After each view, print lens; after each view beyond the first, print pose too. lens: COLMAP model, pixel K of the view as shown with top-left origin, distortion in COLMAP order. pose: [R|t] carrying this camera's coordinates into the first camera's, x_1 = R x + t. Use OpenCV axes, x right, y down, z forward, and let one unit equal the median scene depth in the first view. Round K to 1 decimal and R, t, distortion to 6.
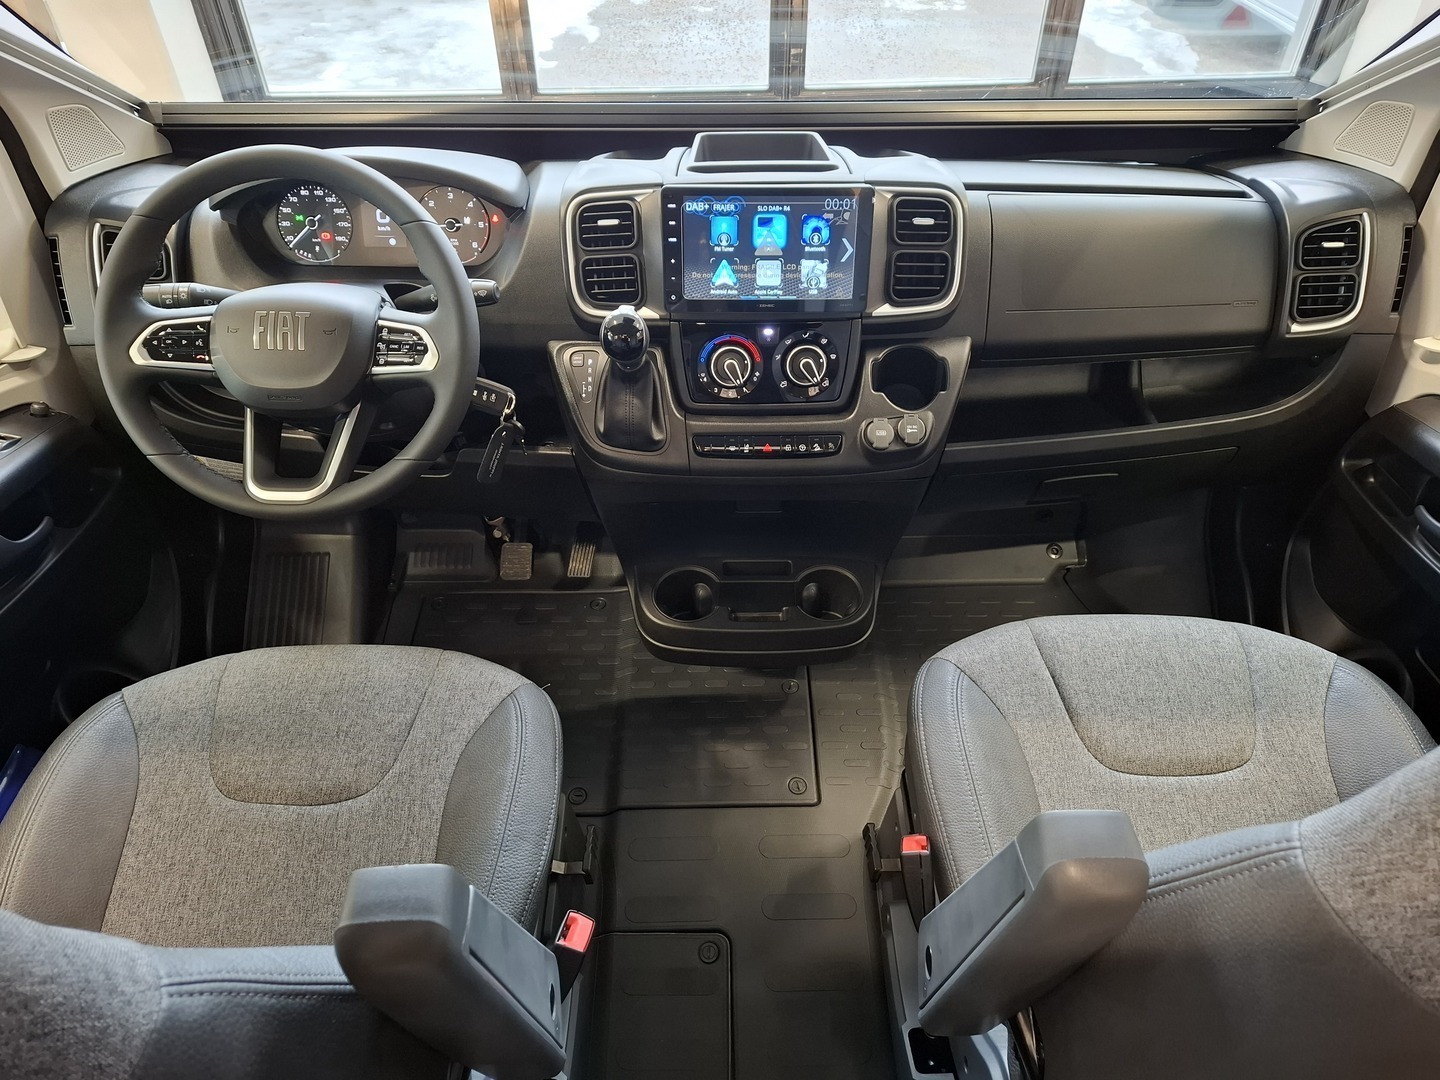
lens RADIAL K [[1014.4, 0, 723.0], [0, 1014.4, 519.0], [0, 0, 1]] dist [0.109621, -0.153914]
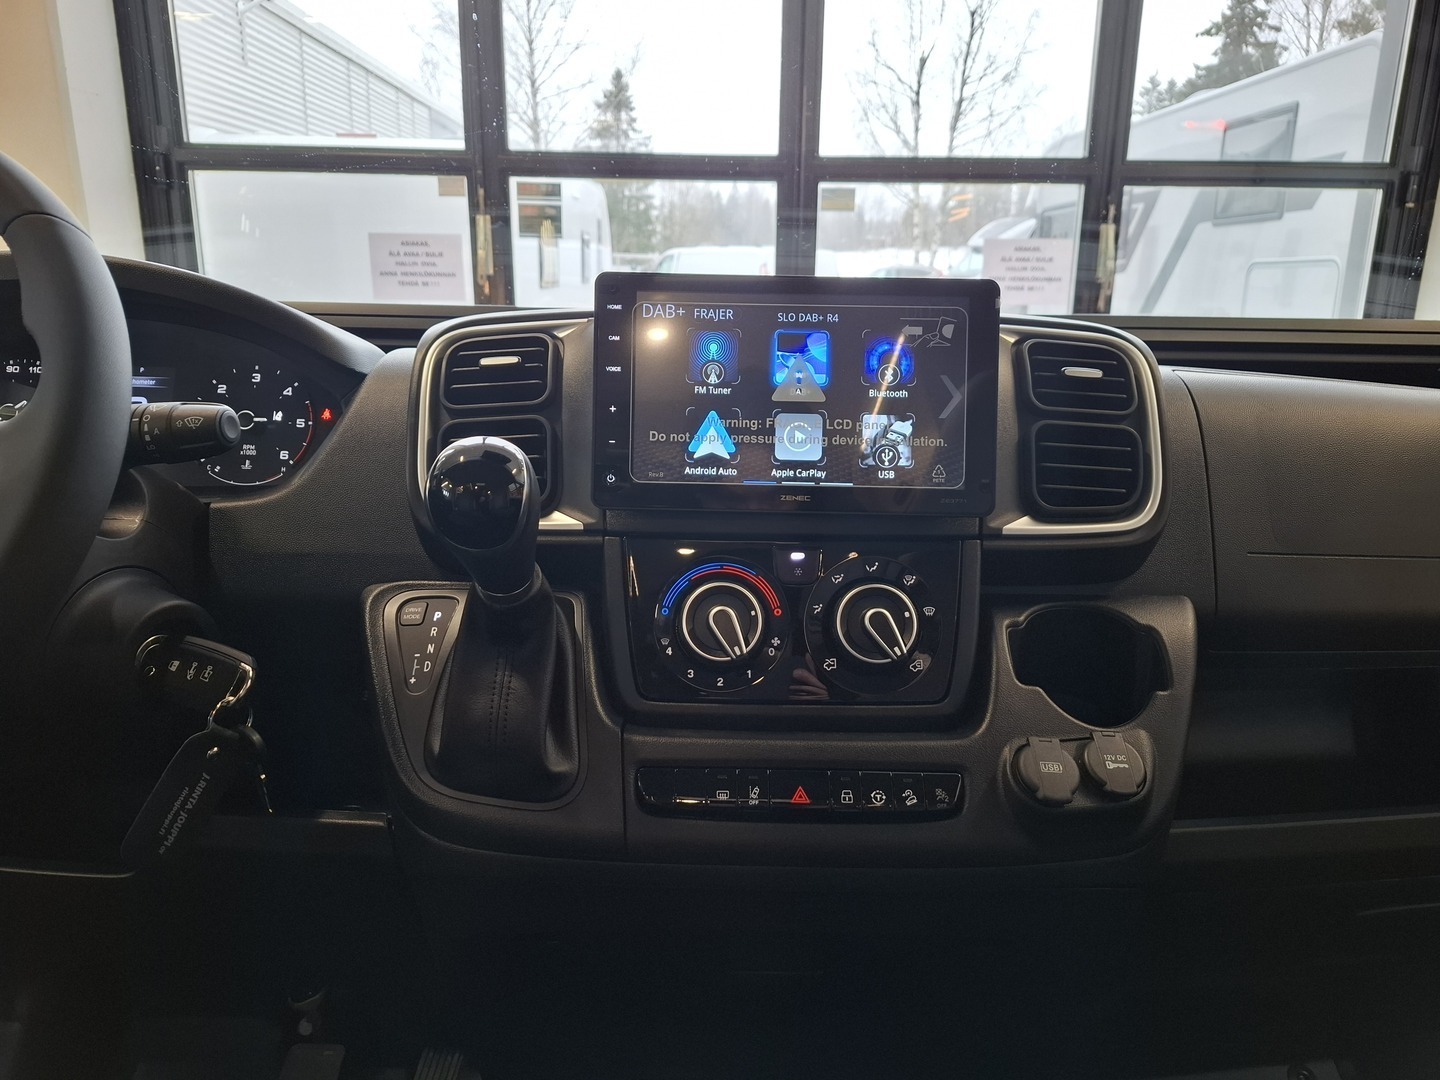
lens RADIAL K [[1014.4, 0, 723.0], [0, 1014.4, 519.0], [0, 0, 1]] dist [0.109621, -0.153914]
pose [[0.999839, 0.017794, -0.002122, 0.008342], [-0.016818, 0.890818, -0.454048, 0.027161], [-0.006189, 0.454011, 0.890975, 0.544789]]
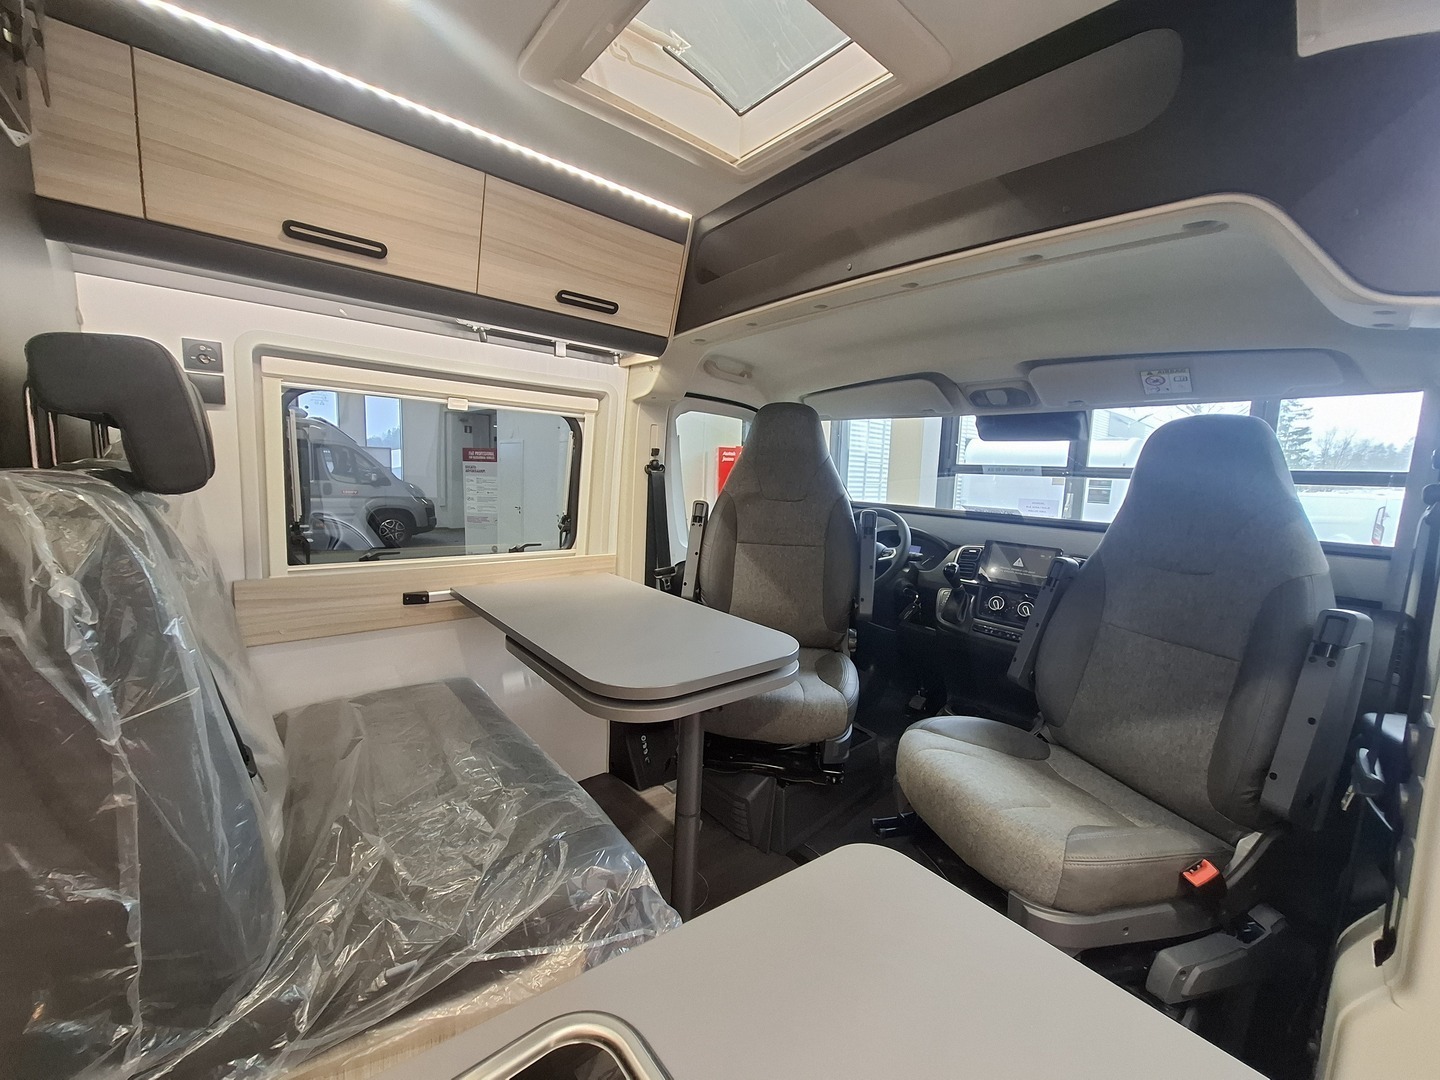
lens RADIAL K [[563.9, 0, 728.8], [0, 563.9, 535.8], [0, 0, 1]] dist [-0.000509, 0.000065]
pose [[0.641186, 0.113083, -0.759008, 0.669865], [-0.534400, 0.775627, -0.335885, 0.592709], [0.550724, 0.620979, 0.557753, -0.338038]]
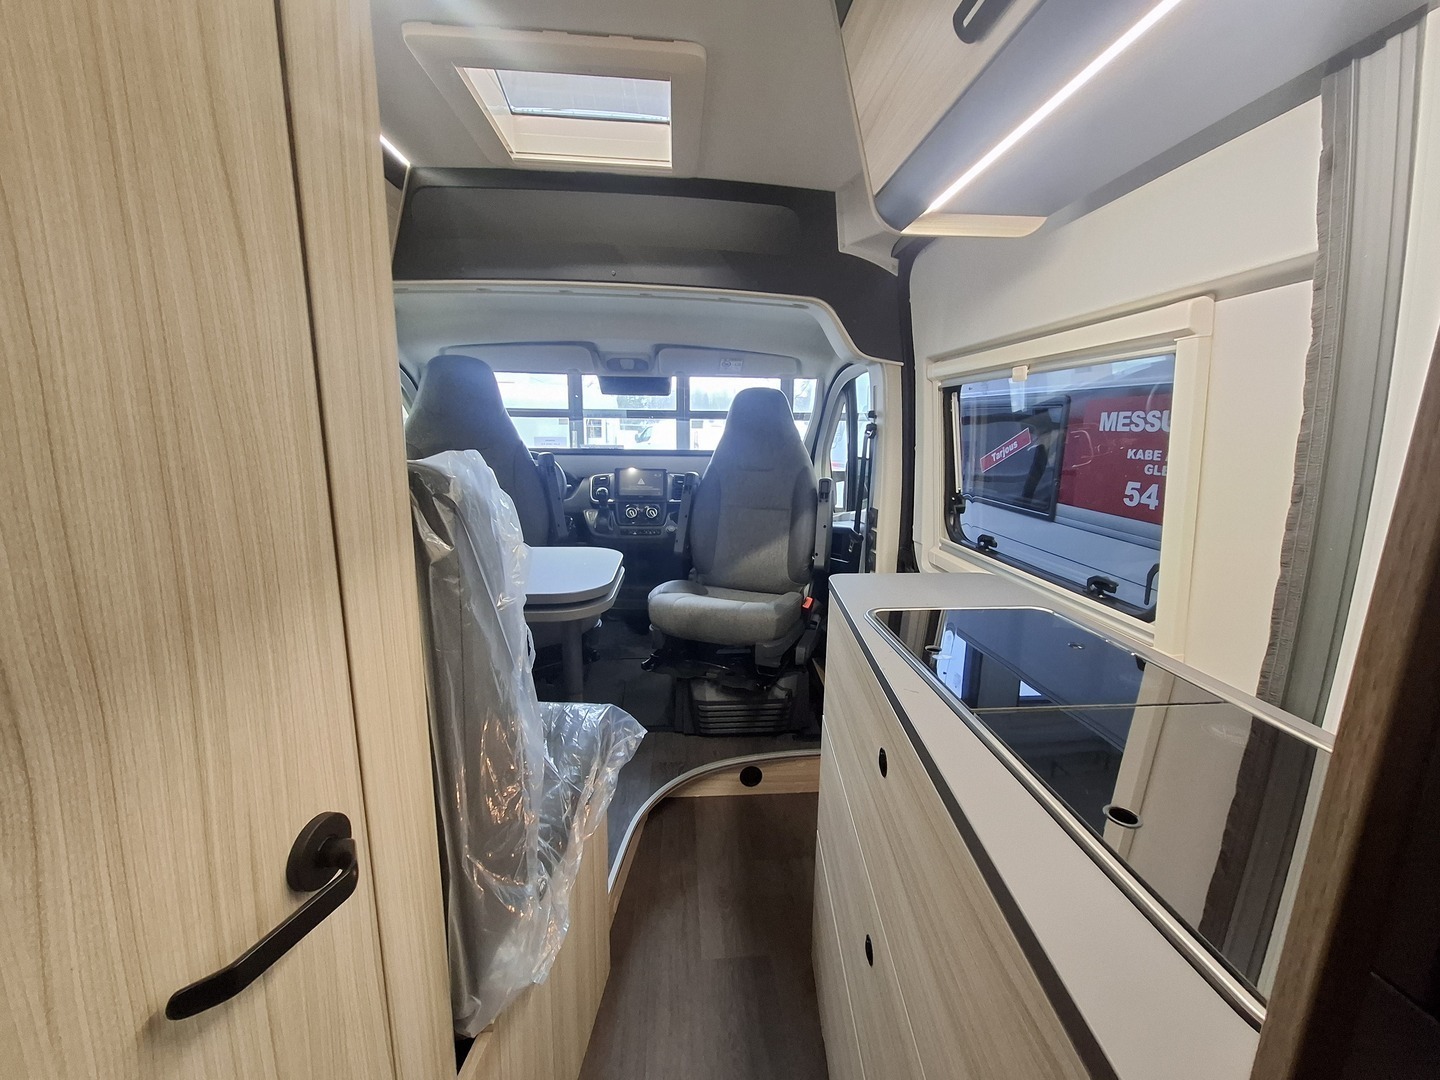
lens RADIAL K [[563.9, 0, 728.8], [0, 563.9, 535.8], [0, 0, 1]] dist [-0.000509, 0.000065]
pose [[0.997388, -0.002169, 0.072201, 0.218057], [0.038112, 0.864903, -0.500490, 0.991780], [-0.061361, 0.501935, 0.862726, -0.796283]]
